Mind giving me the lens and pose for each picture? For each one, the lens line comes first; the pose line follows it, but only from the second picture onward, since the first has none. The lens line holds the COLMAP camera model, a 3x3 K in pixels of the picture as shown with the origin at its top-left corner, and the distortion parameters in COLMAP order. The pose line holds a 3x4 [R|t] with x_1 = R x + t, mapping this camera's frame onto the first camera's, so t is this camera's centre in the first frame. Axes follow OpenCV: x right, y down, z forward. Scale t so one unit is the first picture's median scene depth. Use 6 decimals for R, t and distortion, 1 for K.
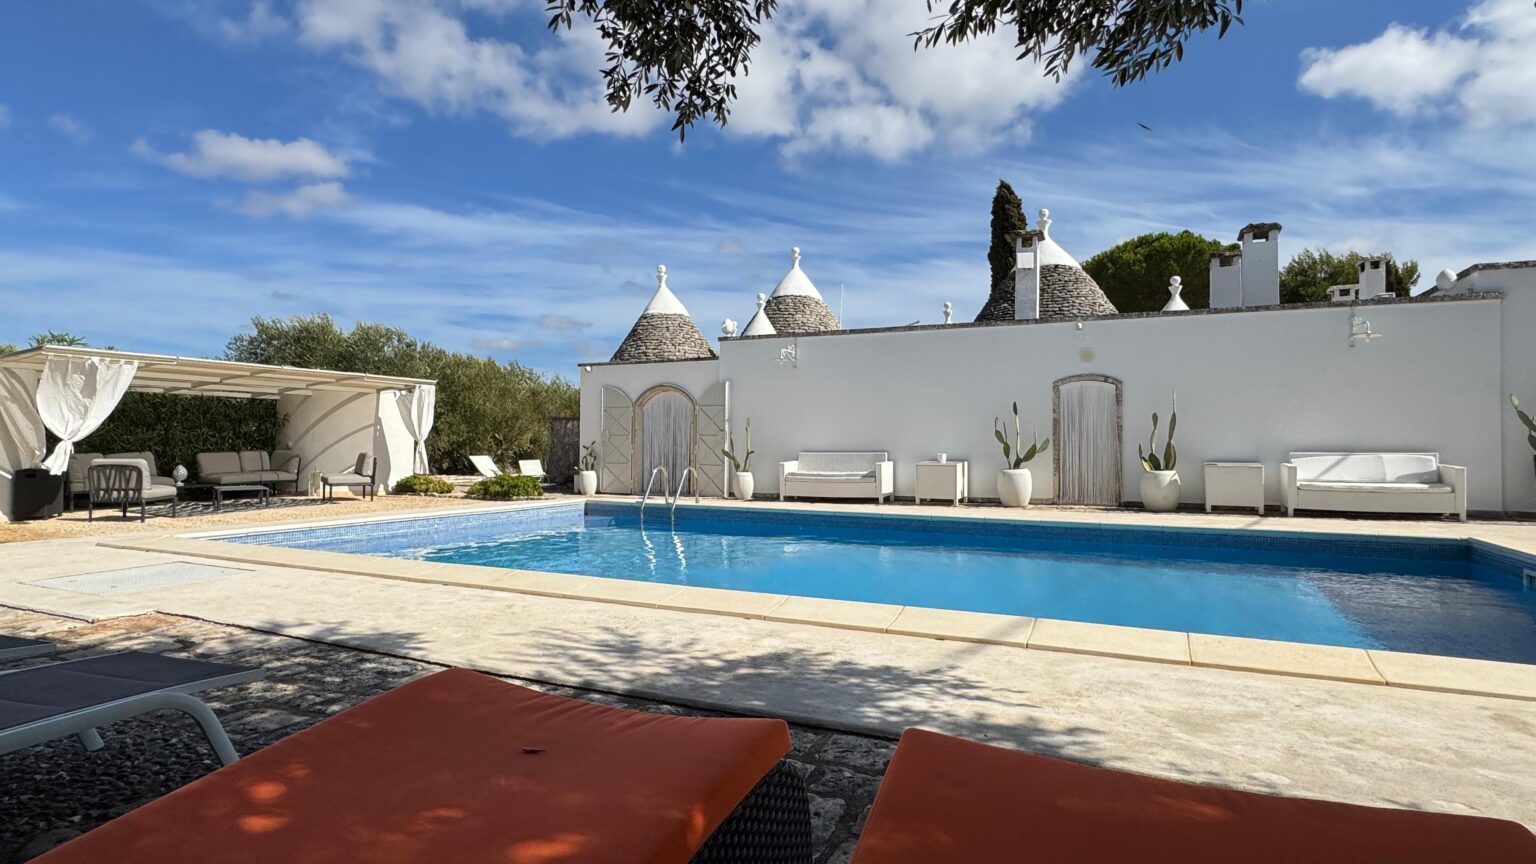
lens RADIAL K [[788.2, 0, 768.0], [0, 788.2, 432.0], [0, 0, 1]] dist [-0.001956, 0.000282]
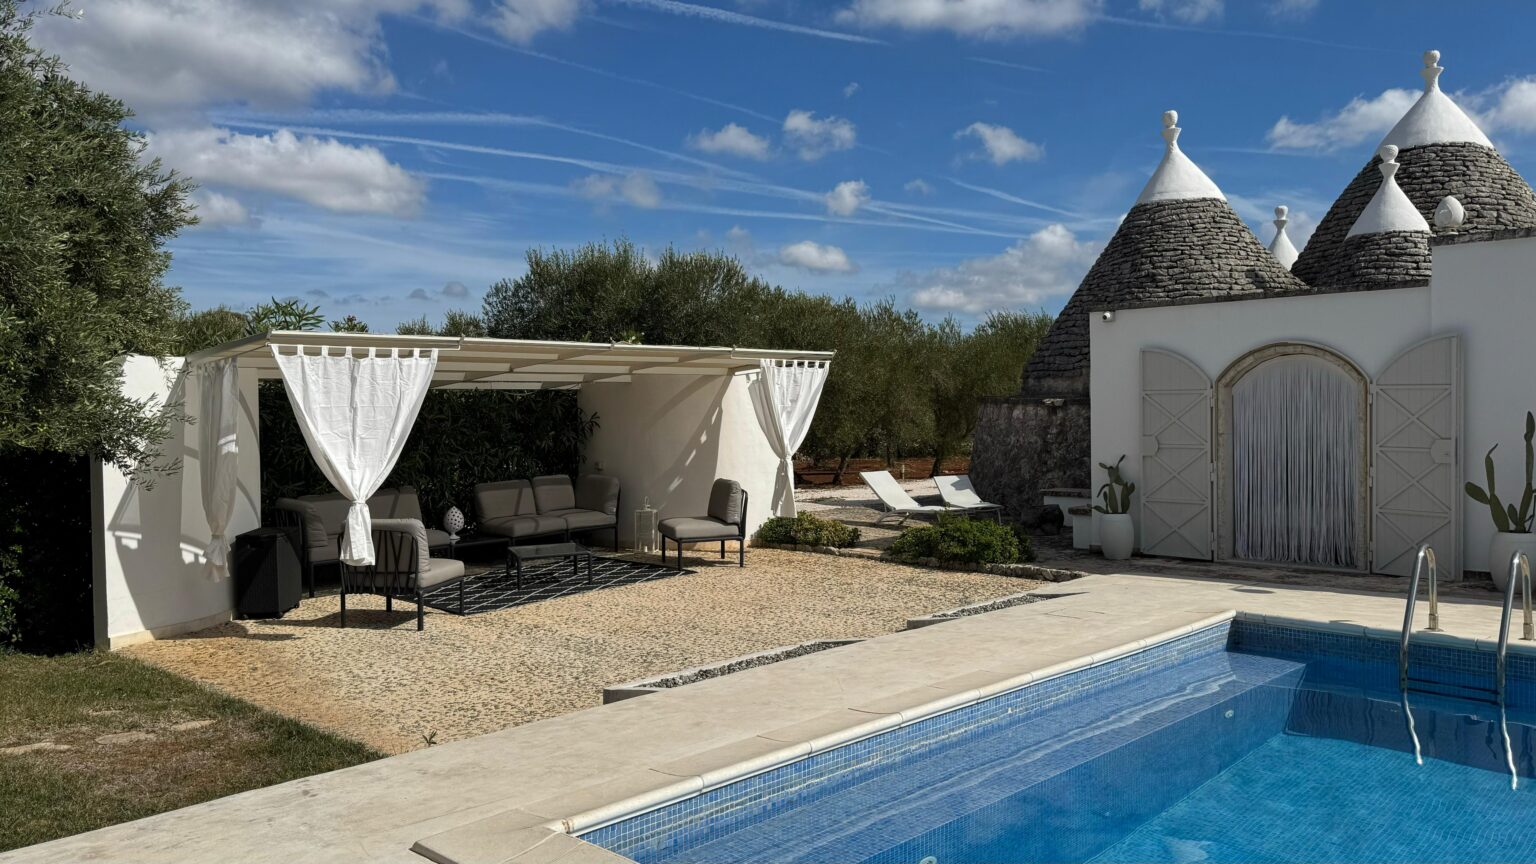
lens RADIAL K [[1177.6, 0, 768.0], [0, 1177.6, 432.0], [0, 0, 1]] dist [0.031074, -0.000776]
pose [[0.944015, -0.010476, -0.329735, -0.217440], [0.022356, 0.999230, 0.032255, -0.039610], [0.329144, -0.037821, 0.943522, 0.223856]]
